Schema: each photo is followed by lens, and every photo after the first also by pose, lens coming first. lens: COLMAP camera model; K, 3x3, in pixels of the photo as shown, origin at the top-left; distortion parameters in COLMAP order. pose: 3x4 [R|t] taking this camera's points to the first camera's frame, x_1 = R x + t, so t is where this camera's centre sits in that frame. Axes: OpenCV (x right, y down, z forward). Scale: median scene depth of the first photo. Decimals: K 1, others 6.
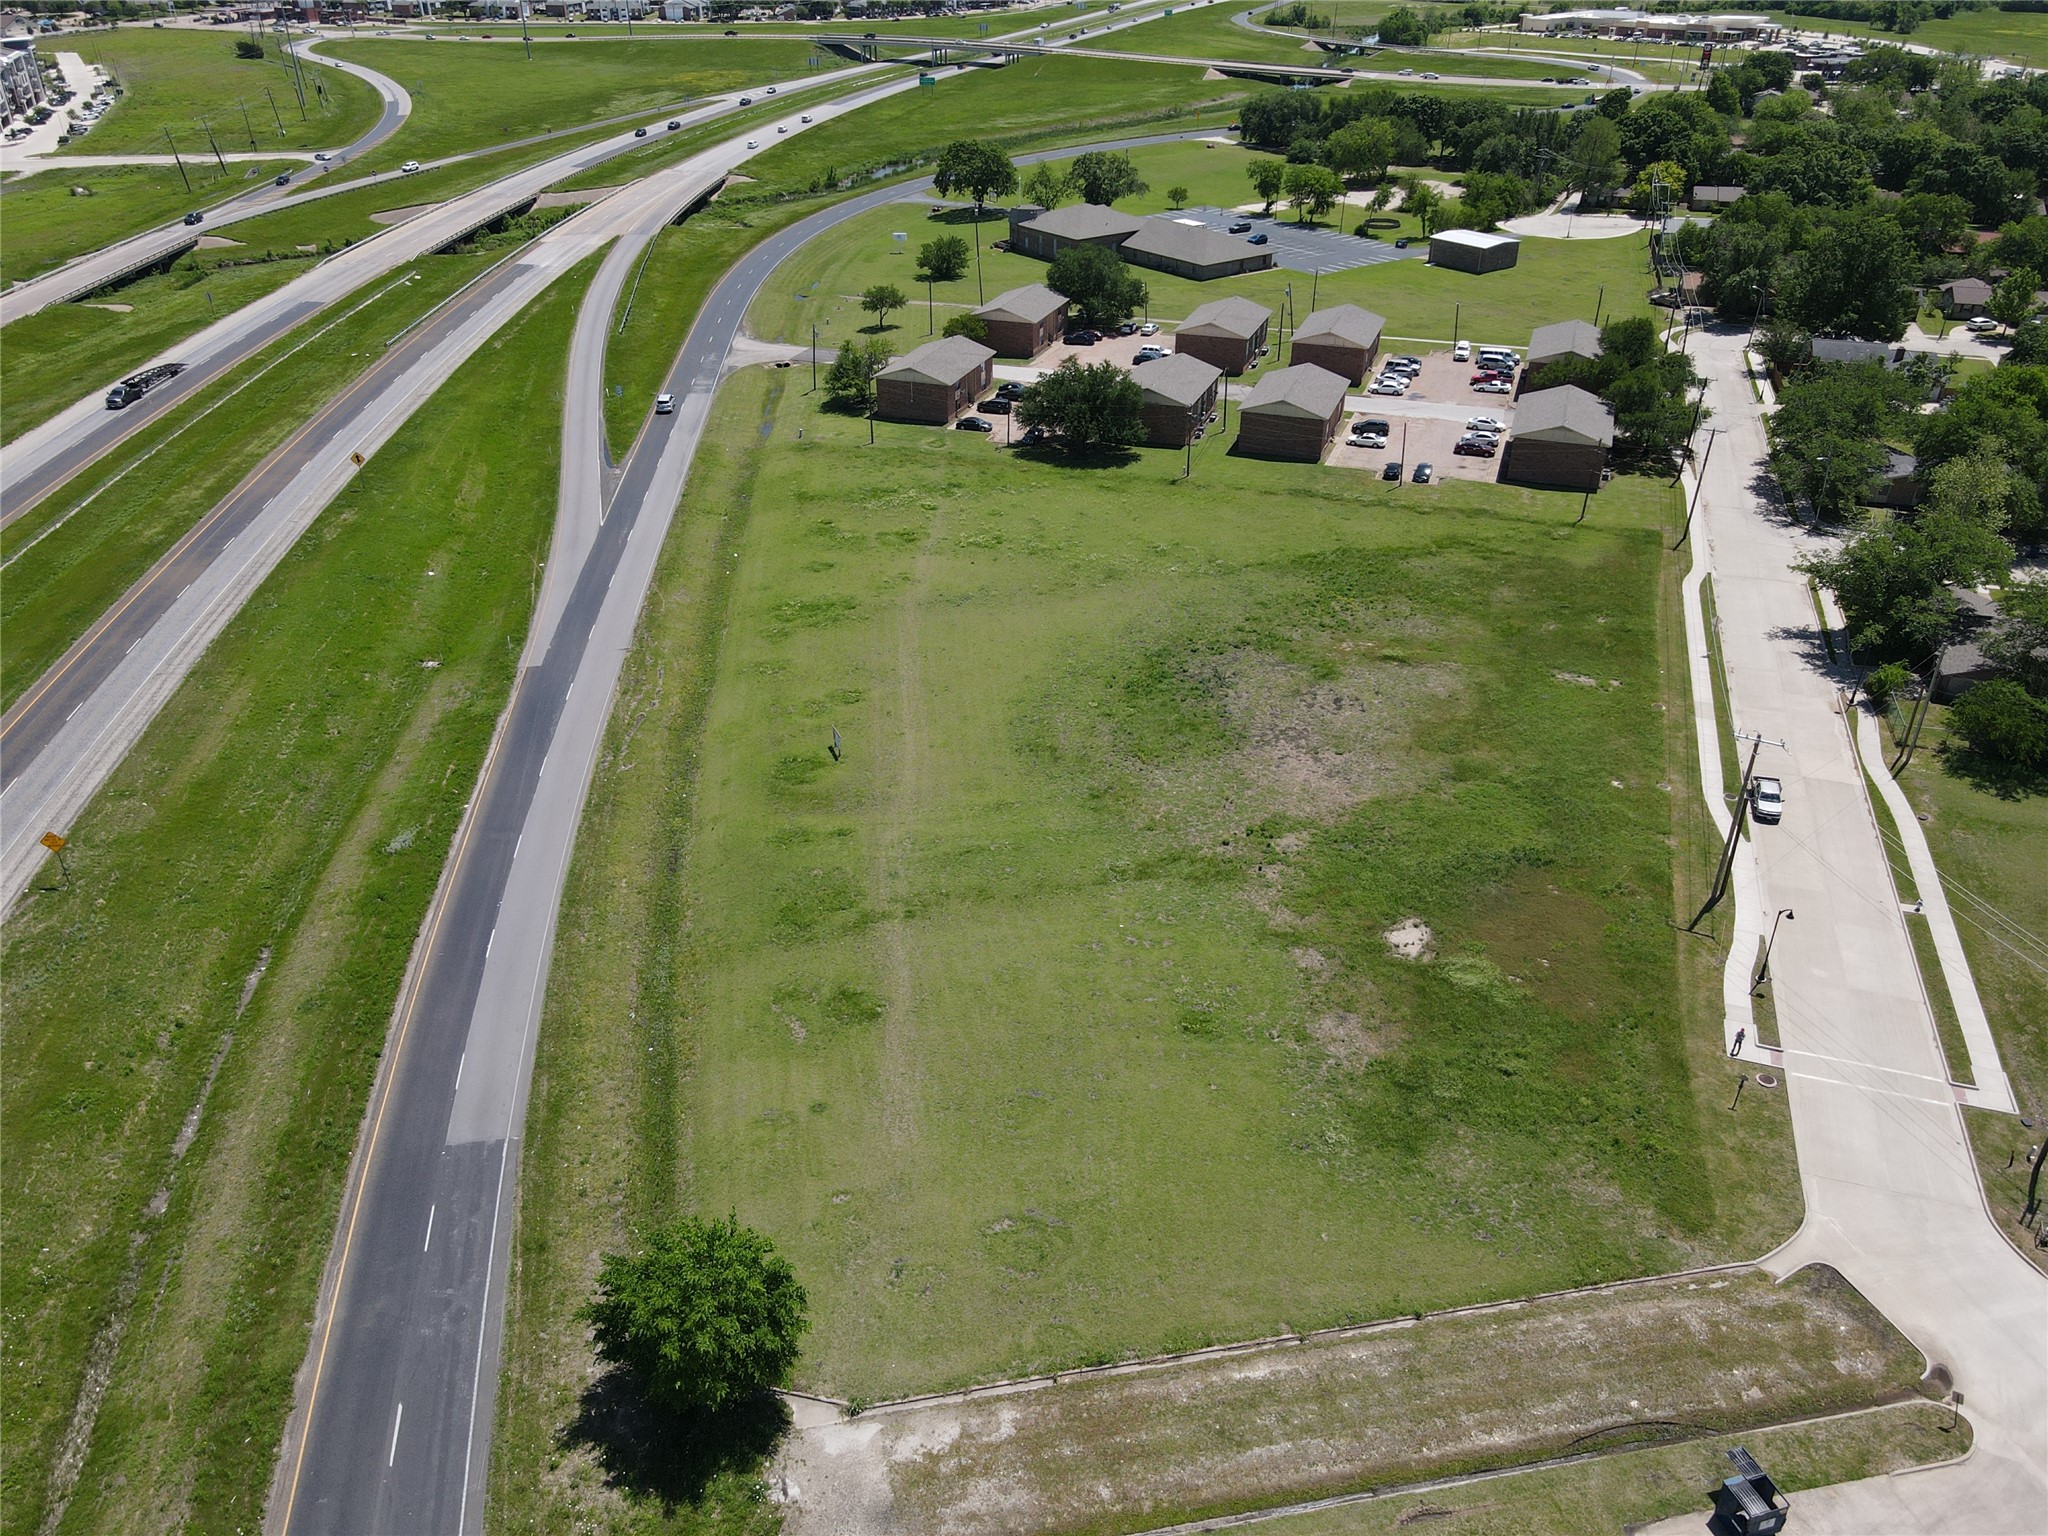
lens RADIAL K [[1495.9, 0, 1022.3], [0, 1495.9, 779.4], [0, 0, 1]] dist [-0.004331, 0.037347]
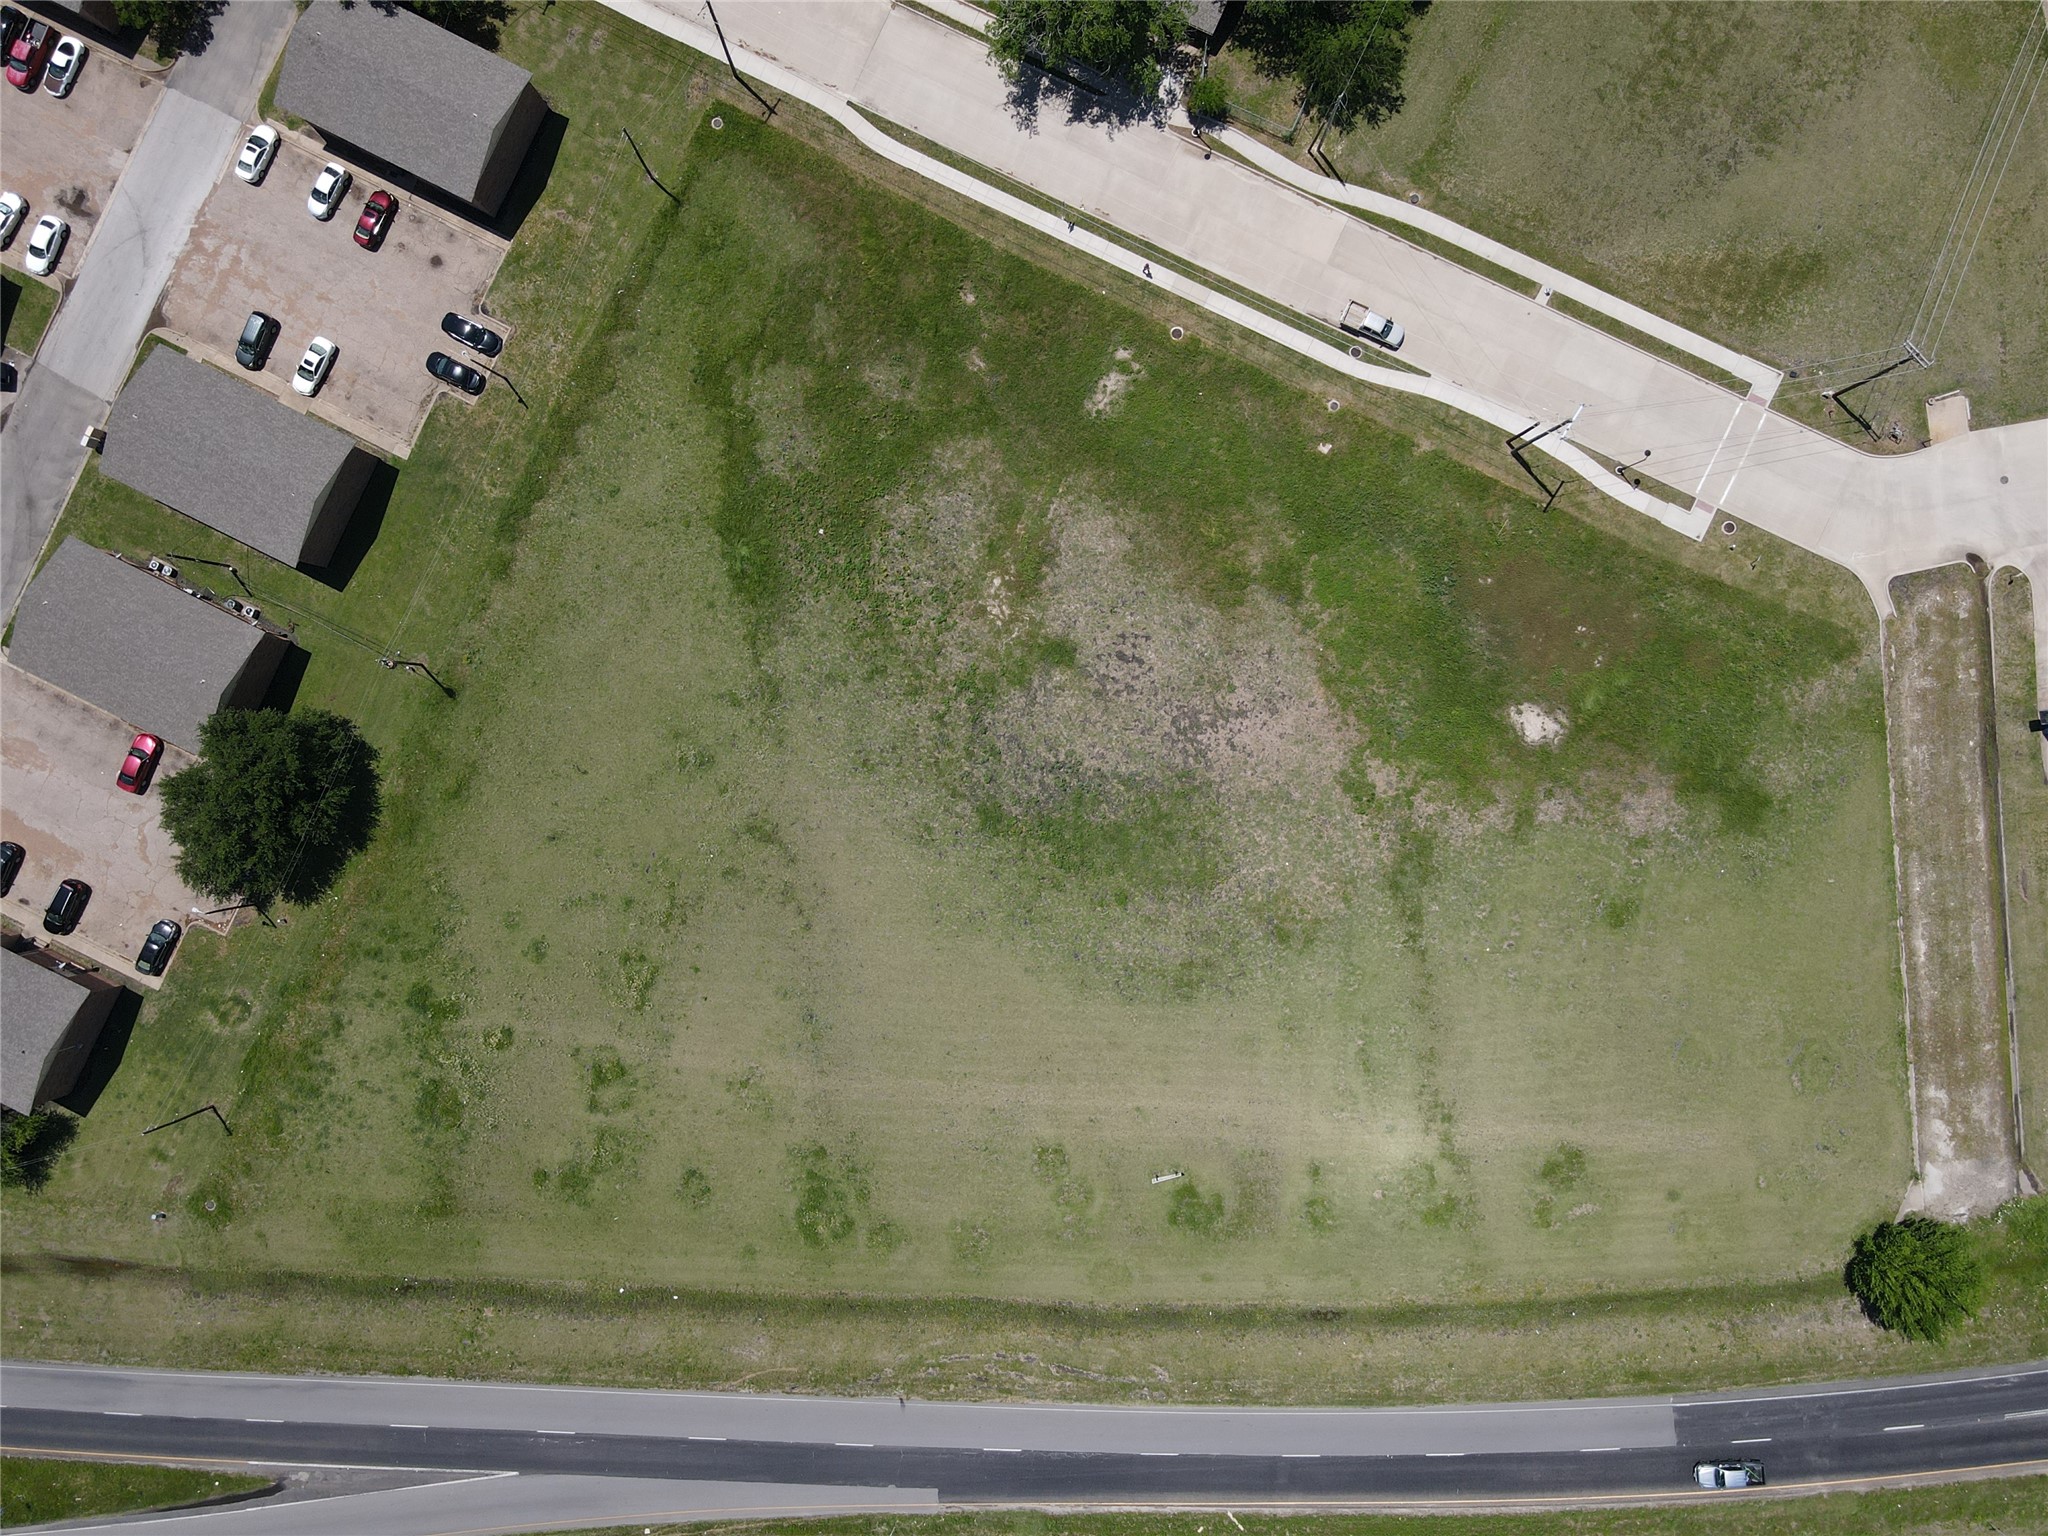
lens RADIAL K [[1428.9, 0, 1024.0], [0, 1428.9, 768.0], [0, 0, 1]] dist [0.009113, 0.008357]
pose [[0.115997, -0.993199, -0.010035, 0.156576], [0.521699, 0.052326, 0.851523, -0.953533], [-0.845207, -0.104009, 0.524221, 0.620572]]
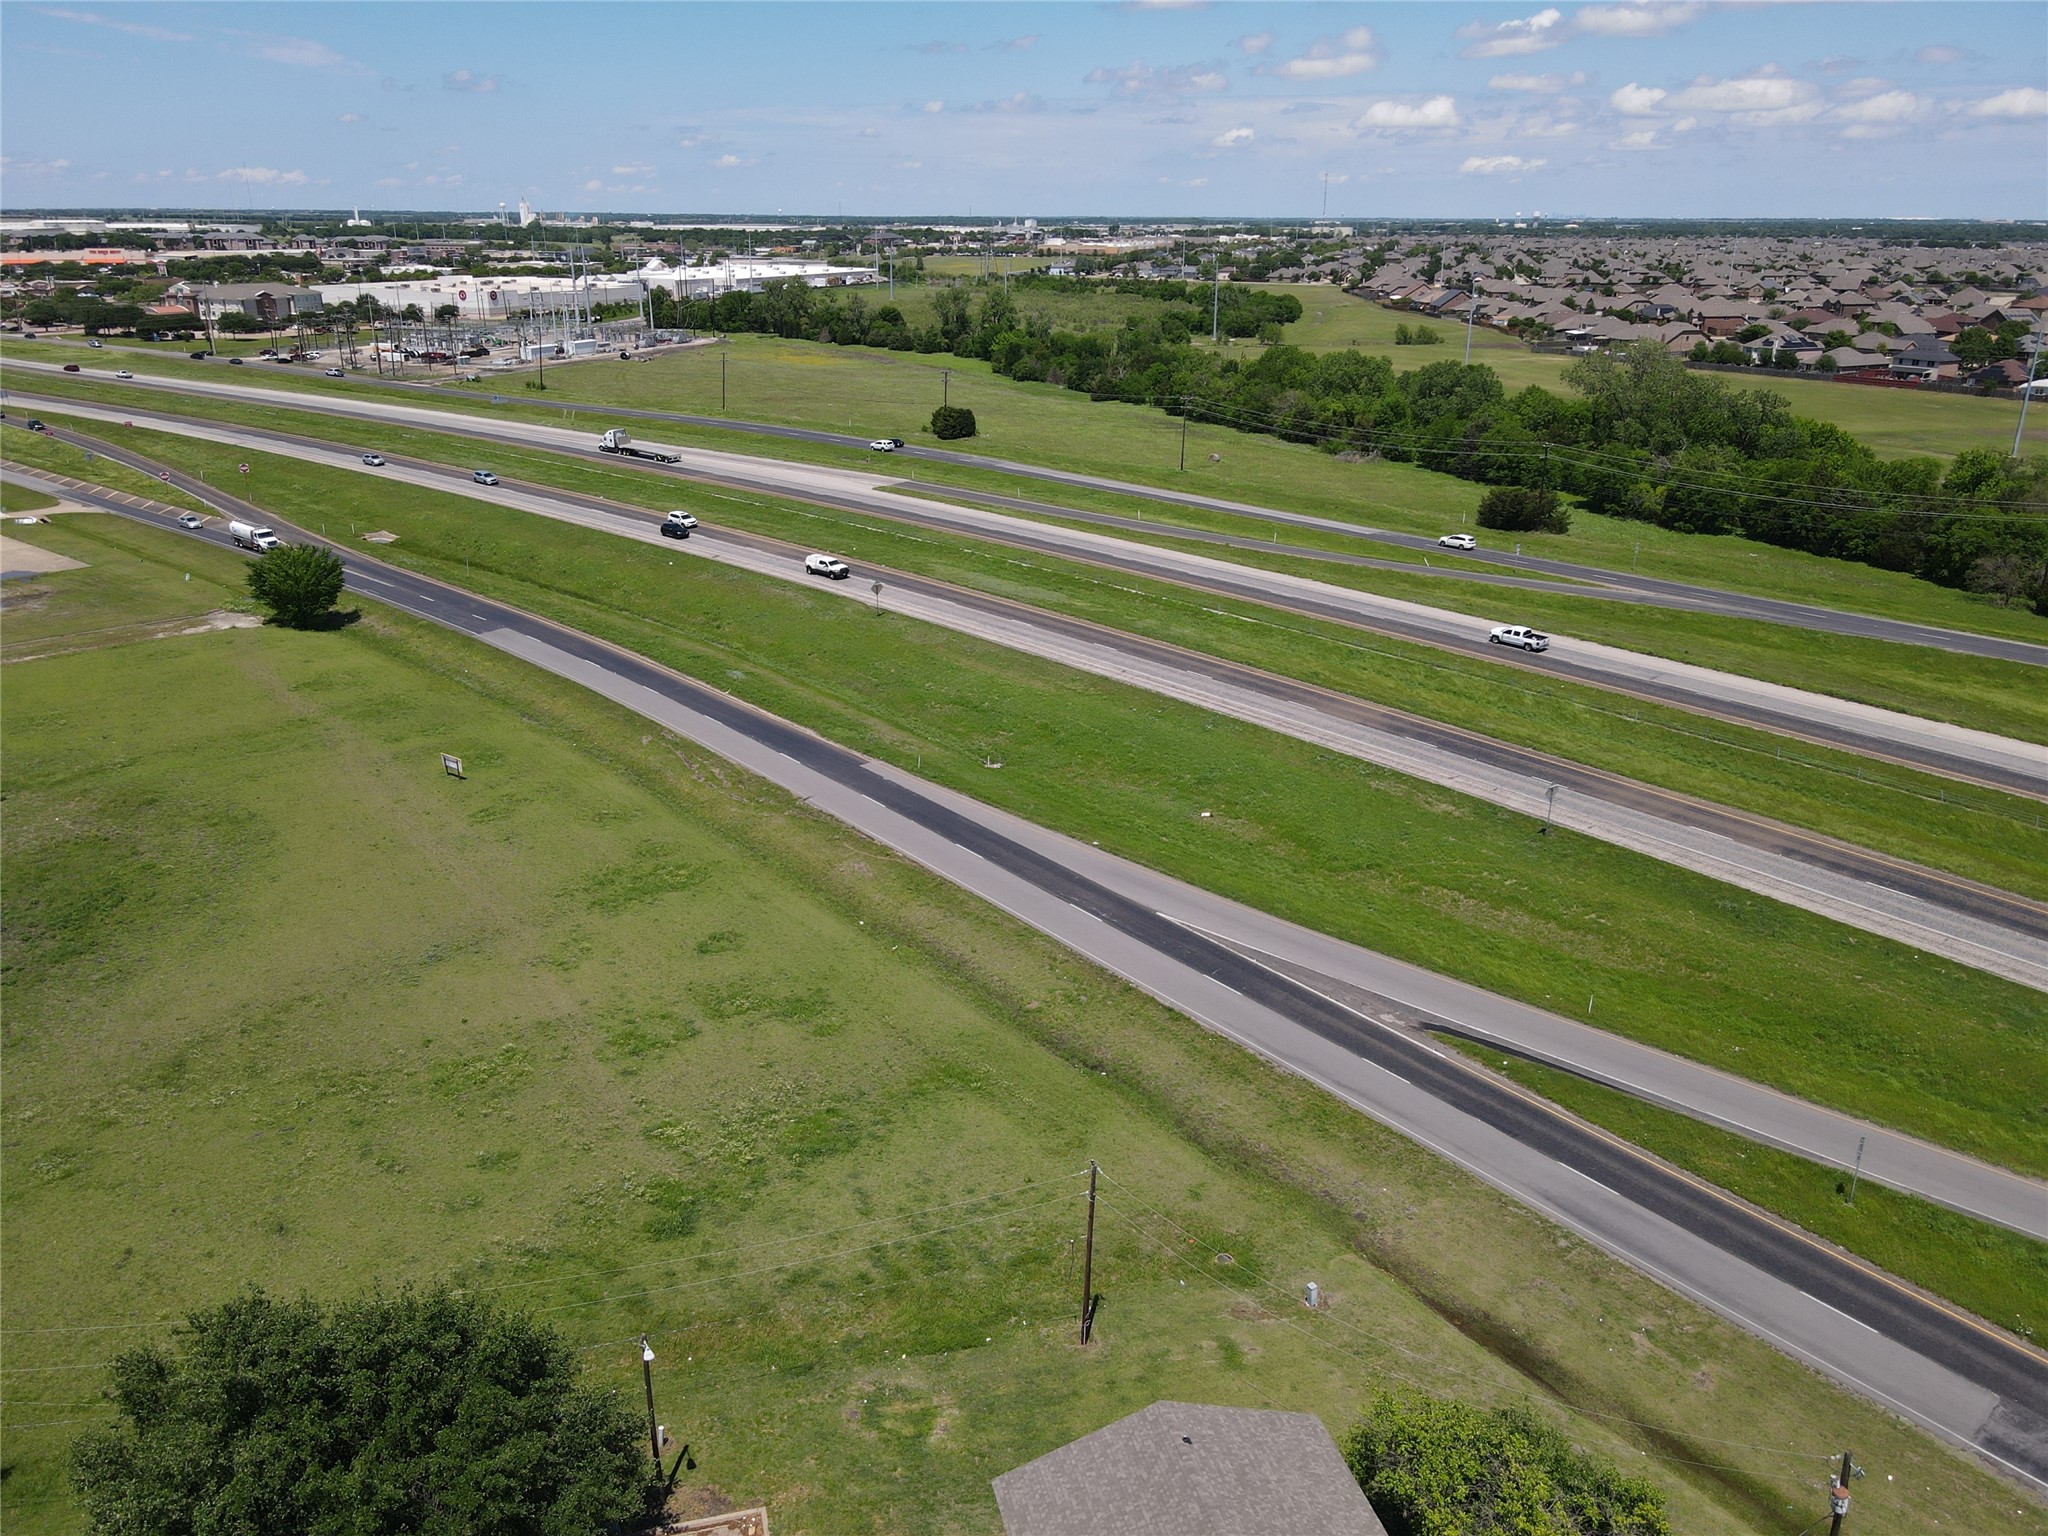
lens RADIAL K [[1495.9, 0, 1022.3], [0, 1495.9, 779.4], [0, 0, 1]] dist [-0.004331, 0.037347]
pose [[-0.826778, 0.200483, -0.525590, 0.090229], [-0.287891, 0.651901, 0.701529, -0.855843], [0.483278, 0.731322, -0.481260, 1.726091]]
